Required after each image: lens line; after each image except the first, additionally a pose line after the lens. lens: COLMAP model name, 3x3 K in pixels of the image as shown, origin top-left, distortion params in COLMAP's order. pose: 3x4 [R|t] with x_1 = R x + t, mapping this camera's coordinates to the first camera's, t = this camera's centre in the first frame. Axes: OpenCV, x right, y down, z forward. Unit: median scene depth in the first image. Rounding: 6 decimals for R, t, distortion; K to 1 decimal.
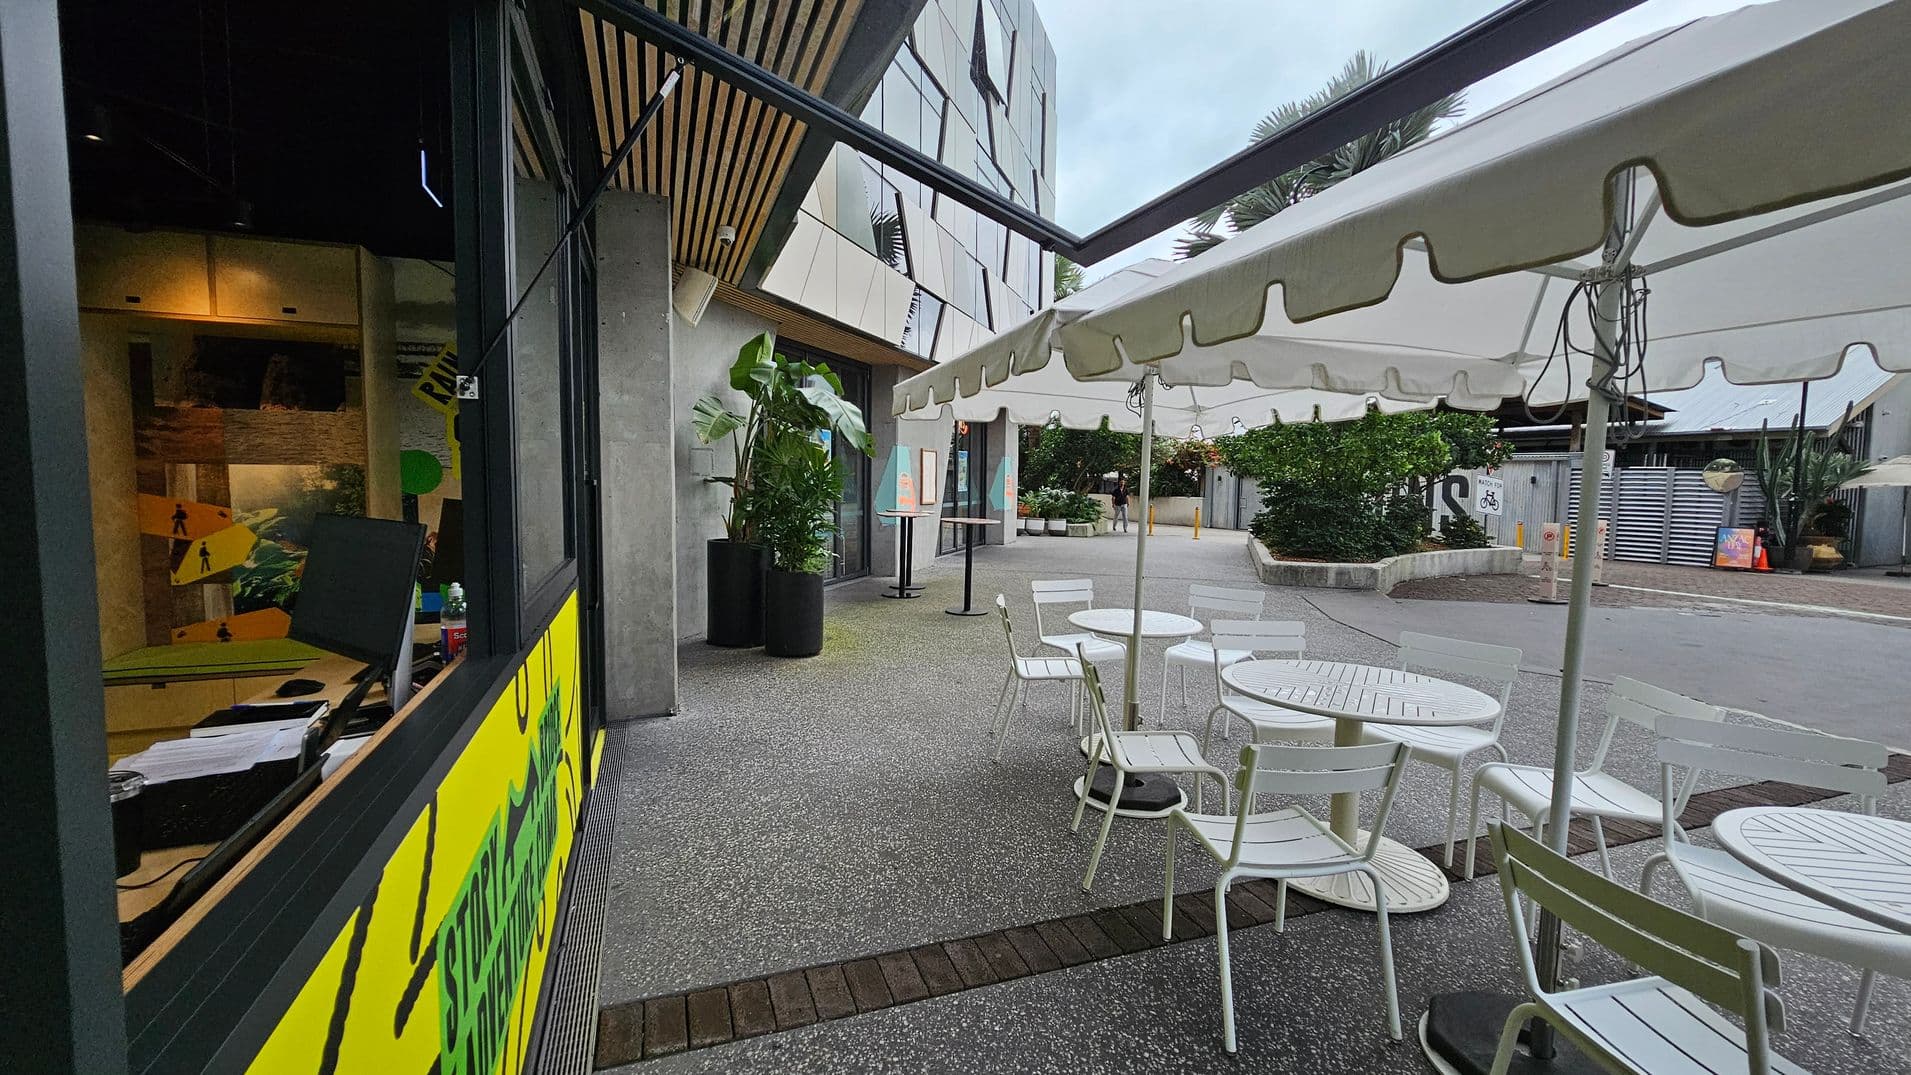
lens RADIAL K [[790.1, 0, 954.9], [0, 790.1, 536.1], [0, 0, 1]] dist [-0.007524, 0.002732]
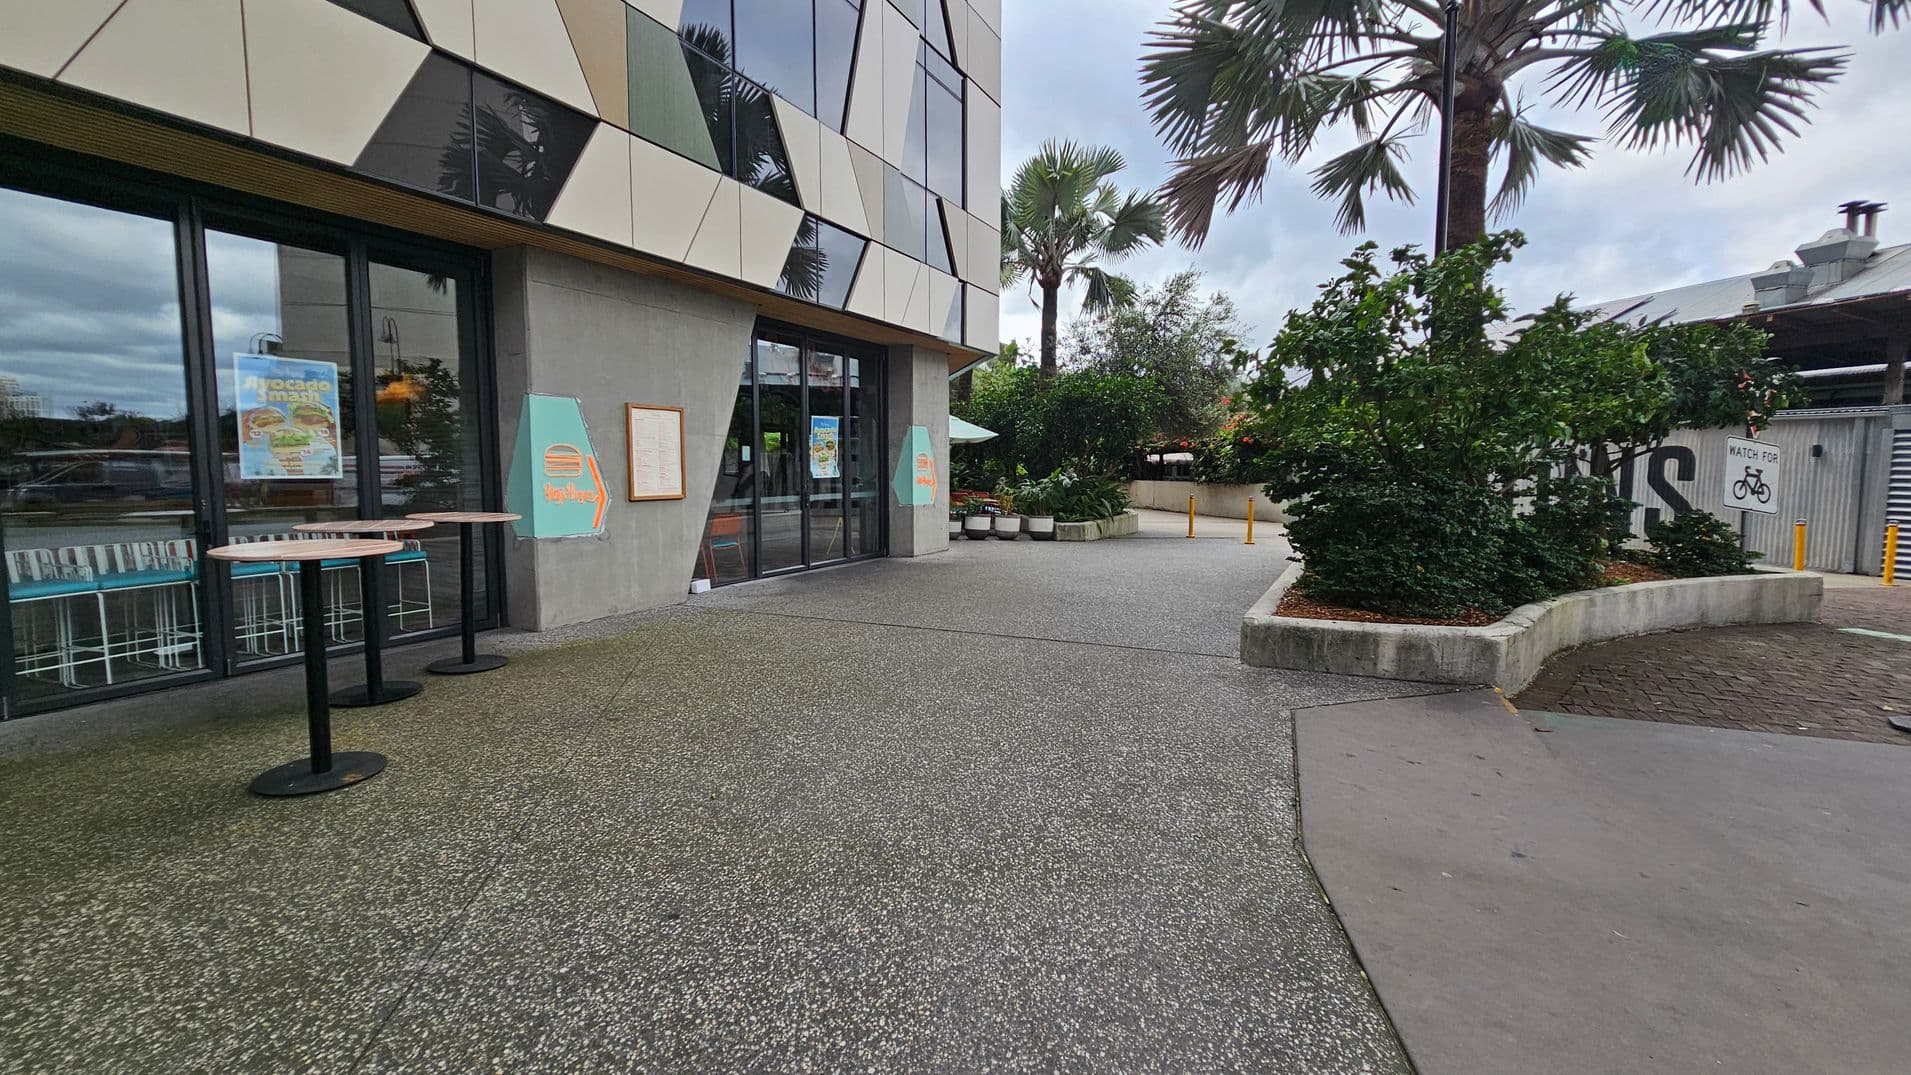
lens RADIAL K [[790.1, 0, 947.3], [0, 790.1, 535.3], [0, 0, 1]] dist [-0.007524, 0.002732]
pose [[0.985863, 0.001625, -0.167546, 0.222899], [0.000508, 0.999919, 0.012689, -0.017994], [0.167553, -0.012595, 0.985783, 0.372065]]
